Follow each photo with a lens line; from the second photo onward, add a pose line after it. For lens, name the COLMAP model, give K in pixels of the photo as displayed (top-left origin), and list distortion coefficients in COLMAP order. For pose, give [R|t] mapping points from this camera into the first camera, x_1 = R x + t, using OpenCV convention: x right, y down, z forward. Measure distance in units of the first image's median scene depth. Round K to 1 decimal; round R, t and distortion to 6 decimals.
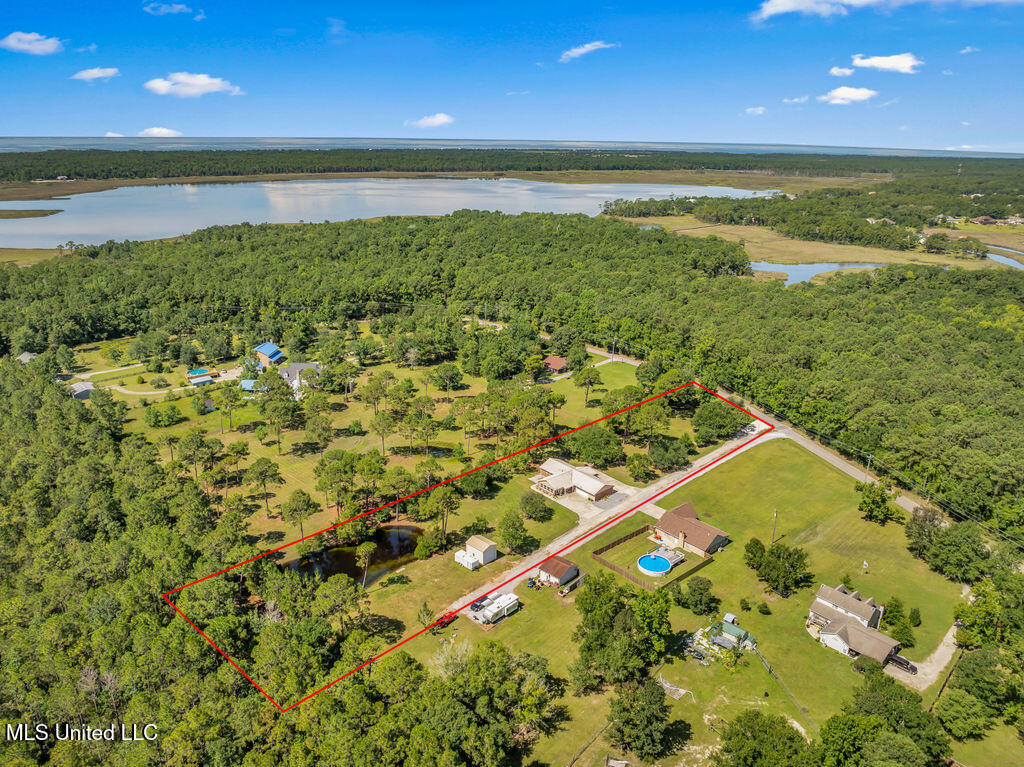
lens RADIAL K [[718.6, 0, 512.0], [0, 718.6, 383.5], [0, 0, 1]] dist [-0.043727, 0.005409]
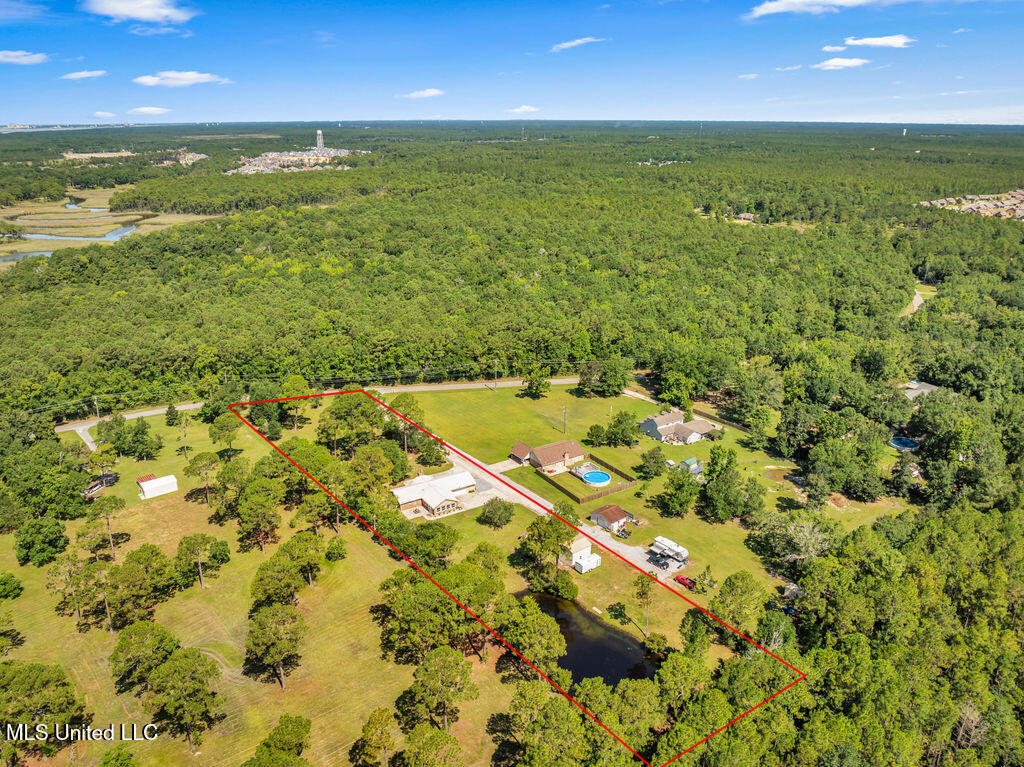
lens RADIAL K [[750.2, 0, 512.0], [0, 750.2, 383.5], [0, 0, 1]] dist [-0.043568, 0.003482]
pose [[0.154343, -0.345350, 0.925695, -0.202020], [0.325163, 0.902484, 0.282475, -0.062544], [-0.932978, 0.257404, 0.251587, 0.172254]]
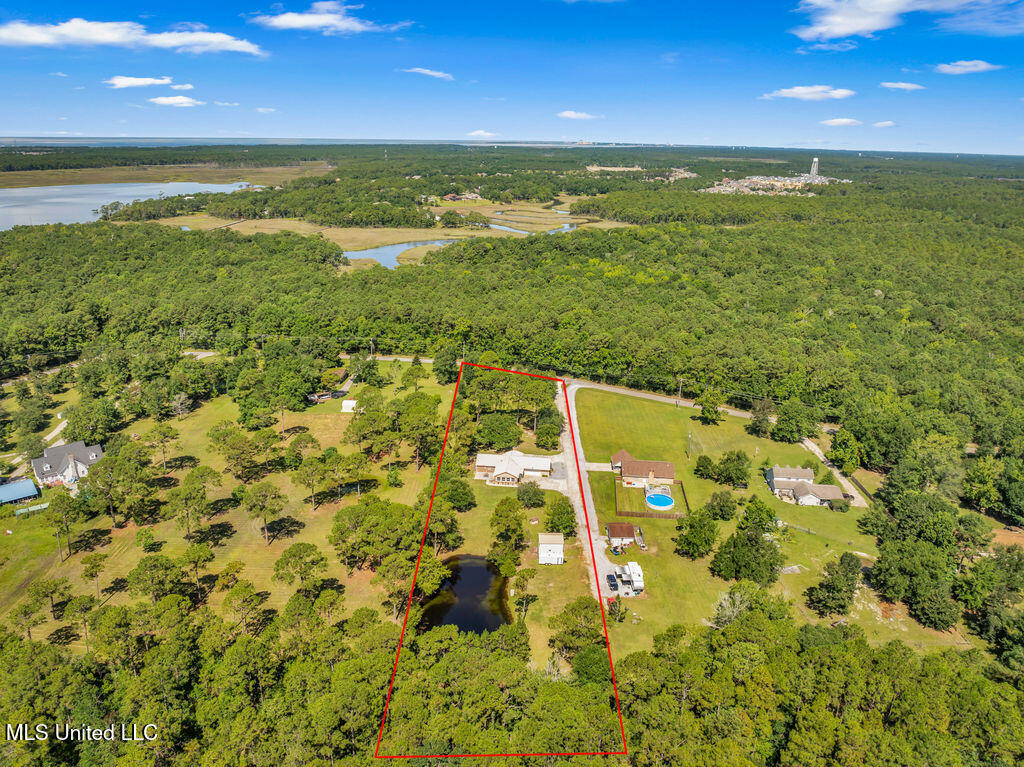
lens RADIAL K [[718.6, 0, 512.0], [0, 718.6, 383.5], [0, 0, 1]] dist [-0.043727, 0.005409]
pose [[0.726292, -0.223759, 0.649948, -0.155030], [0.216300, 0.971898, 0.092891, -0.021579], [-0.652468, 0.073118, 0.754281, 0.056201]]
